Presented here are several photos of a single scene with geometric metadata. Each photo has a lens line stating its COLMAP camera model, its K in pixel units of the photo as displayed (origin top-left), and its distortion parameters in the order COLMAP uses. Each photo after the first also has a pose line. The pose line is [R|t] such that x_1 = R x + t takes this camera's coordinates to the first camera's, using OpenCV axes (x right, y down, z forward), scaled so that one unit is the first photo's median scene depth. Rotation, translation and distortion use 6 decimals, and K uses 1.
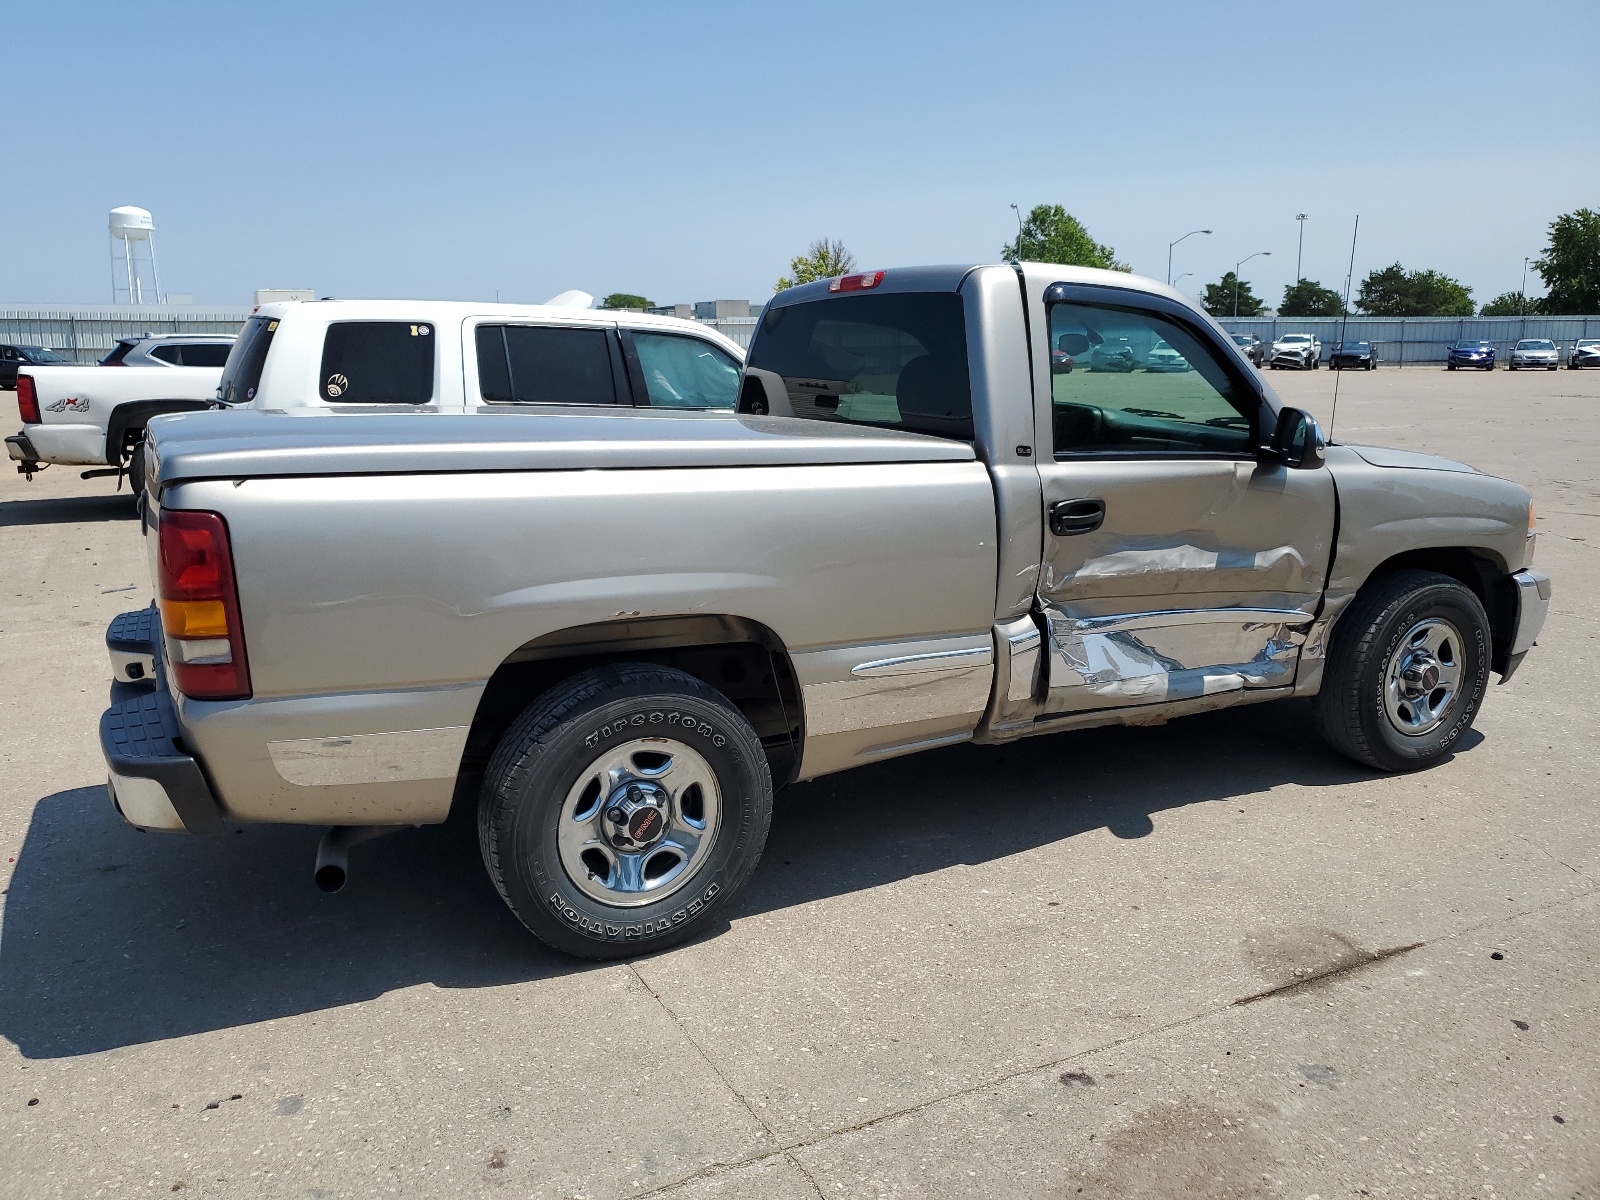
lens RADIAL K [[1245.1, 0, 803.2], [0, 1245.1, 597.5], [0, 0, 1]] dist [0.014846, -0.002971]
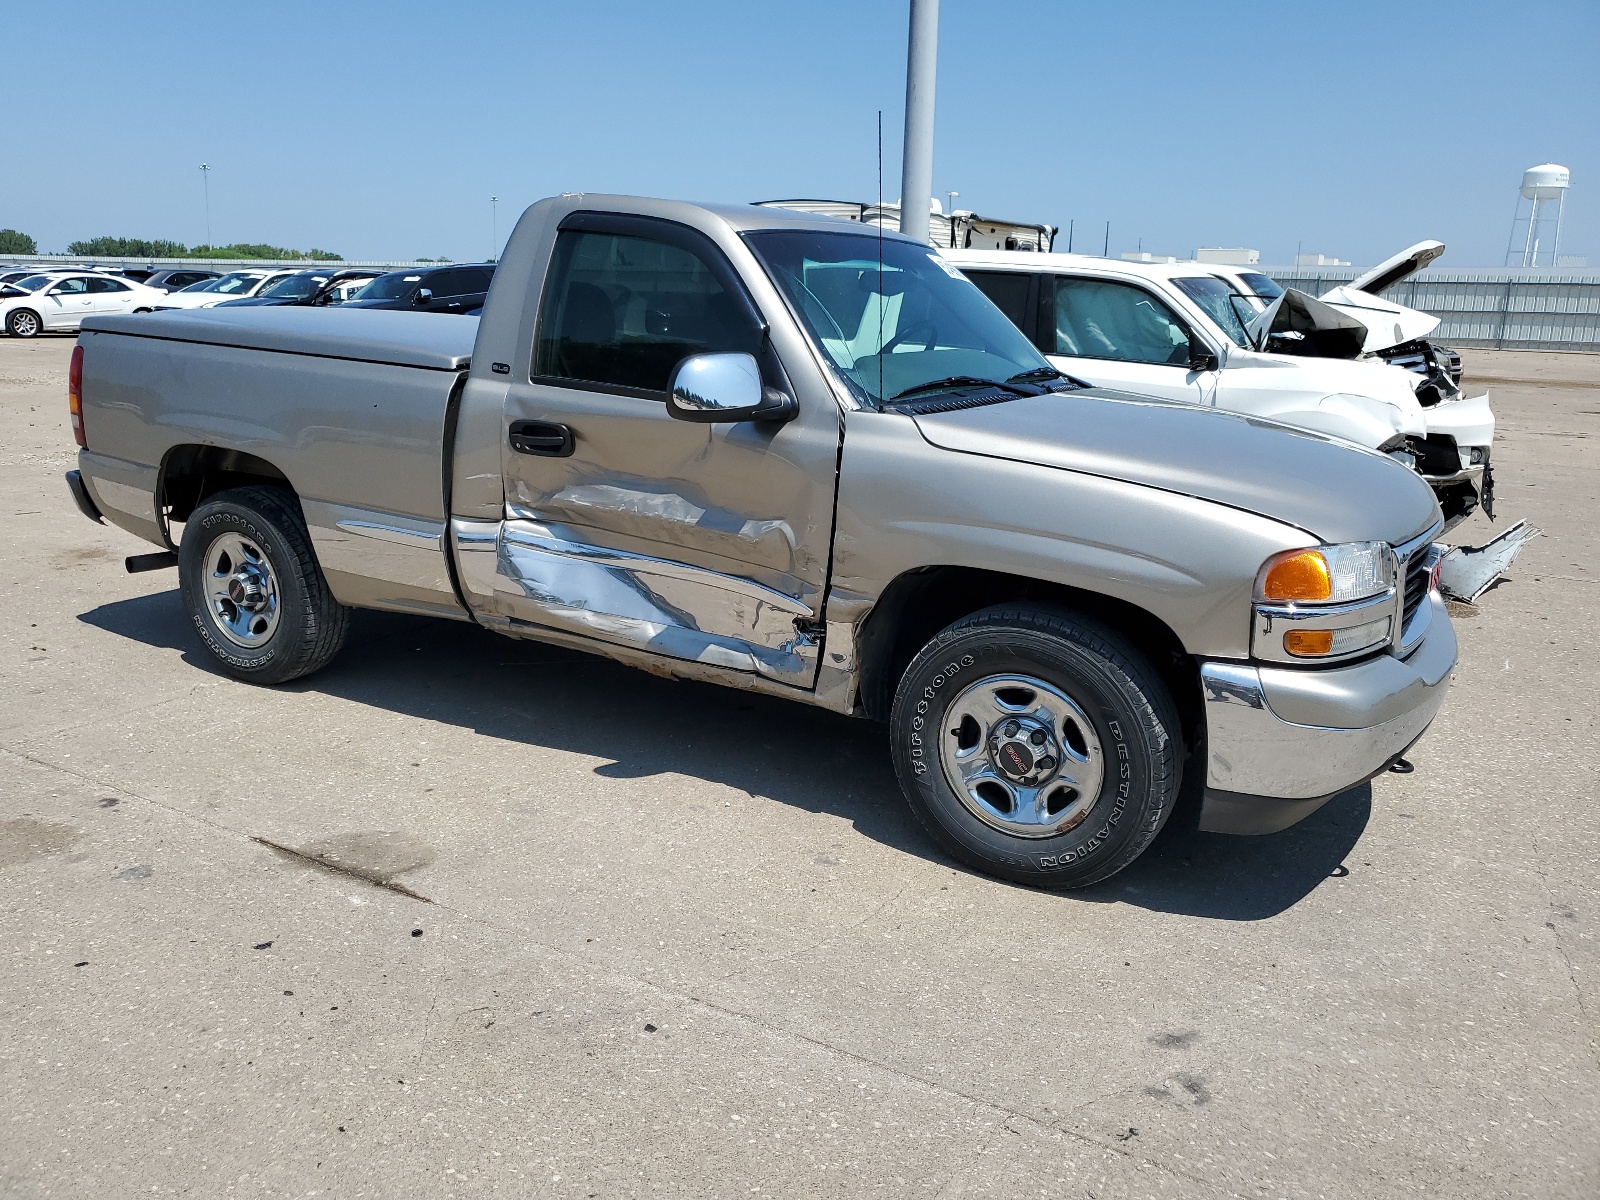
lens RADIAL K [[1245.1, 0, 808.4], [0, 1245.1, 607.4], [0, 0, 1]] dist [0.014846, -0.002971]
pose [[0.539221, 0.225309, -0.811465, 1.089392], [-0.196117, 0.970652, 0.139188, -0.103536], [0.819011, 0.084089, 0.567583, 0.536912]]
